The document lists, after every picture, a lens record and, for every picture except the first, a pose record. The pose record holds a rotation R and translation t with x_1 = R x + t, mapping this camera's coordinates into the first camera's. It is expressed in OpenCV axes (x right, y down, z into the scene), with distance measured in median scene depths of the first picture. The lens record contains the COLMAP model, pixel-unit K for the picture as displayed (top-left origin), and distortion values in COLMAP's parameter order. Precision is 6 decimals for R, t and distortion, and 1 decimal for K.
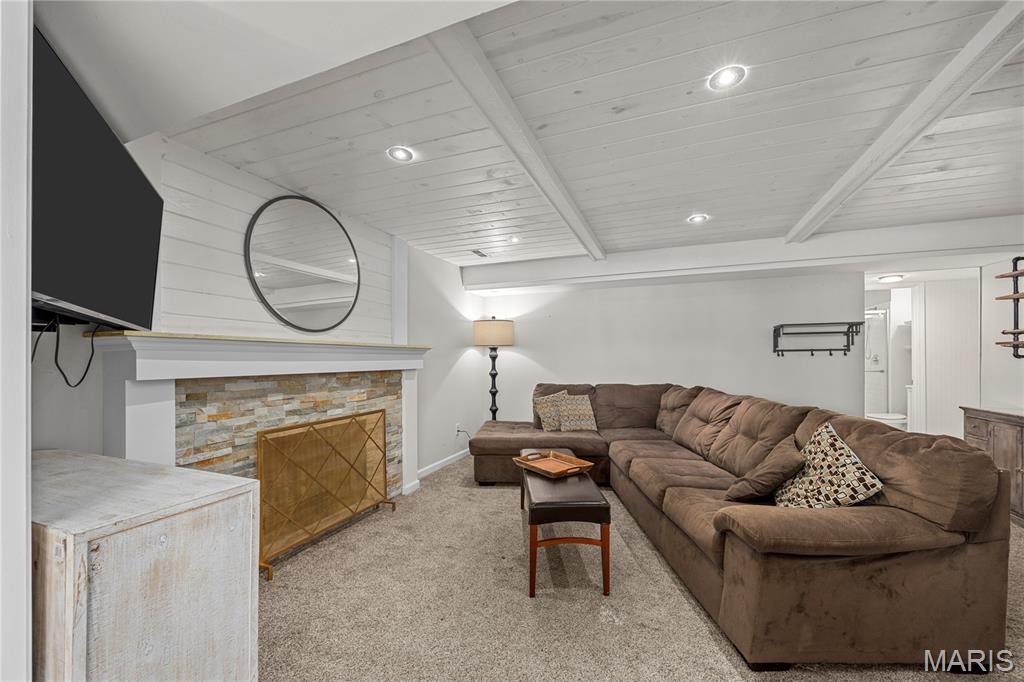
lens RADIAL K [[391.4, 0, 512.7], [0, 391.4, 357.5], [0, 0, 1]] dist [-0.000358, -0.000916]
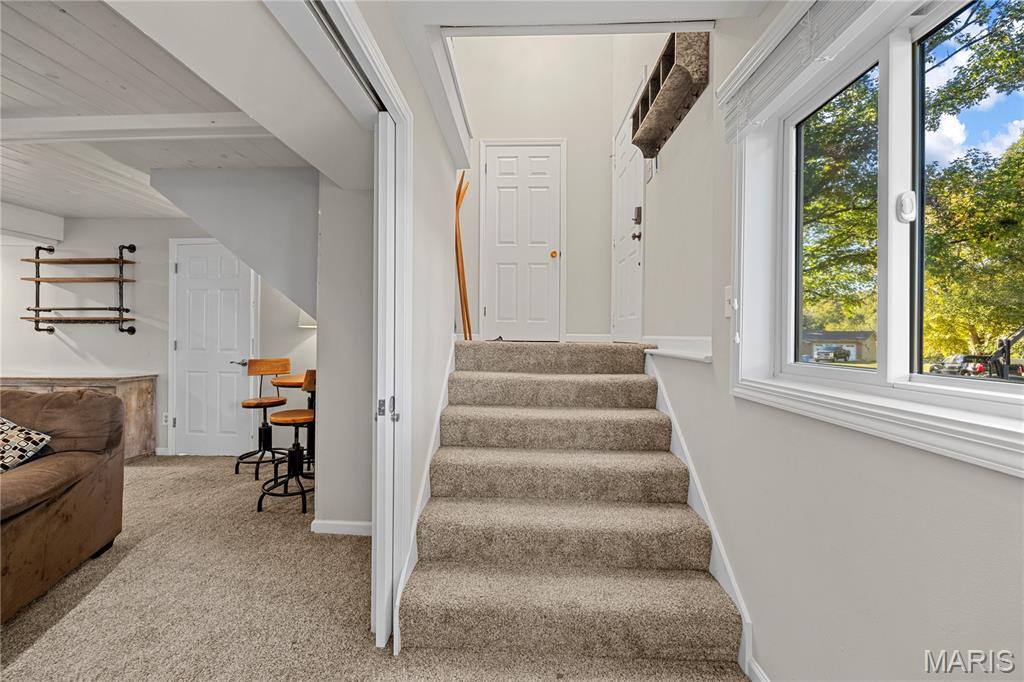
lens RADIAL K [[391.4, 0, 511.2], [0, 391.4, 337.6], [0, 0, 1]] dist [-0.000358, -0.000916]
pose [[-0.341847, -0.003938, 0.939747, -0.499272], [-0.010595, 0.999944, 0.000336, 0.007910], [-0.939696, -0.009841, -0.341870, 0.073808]]
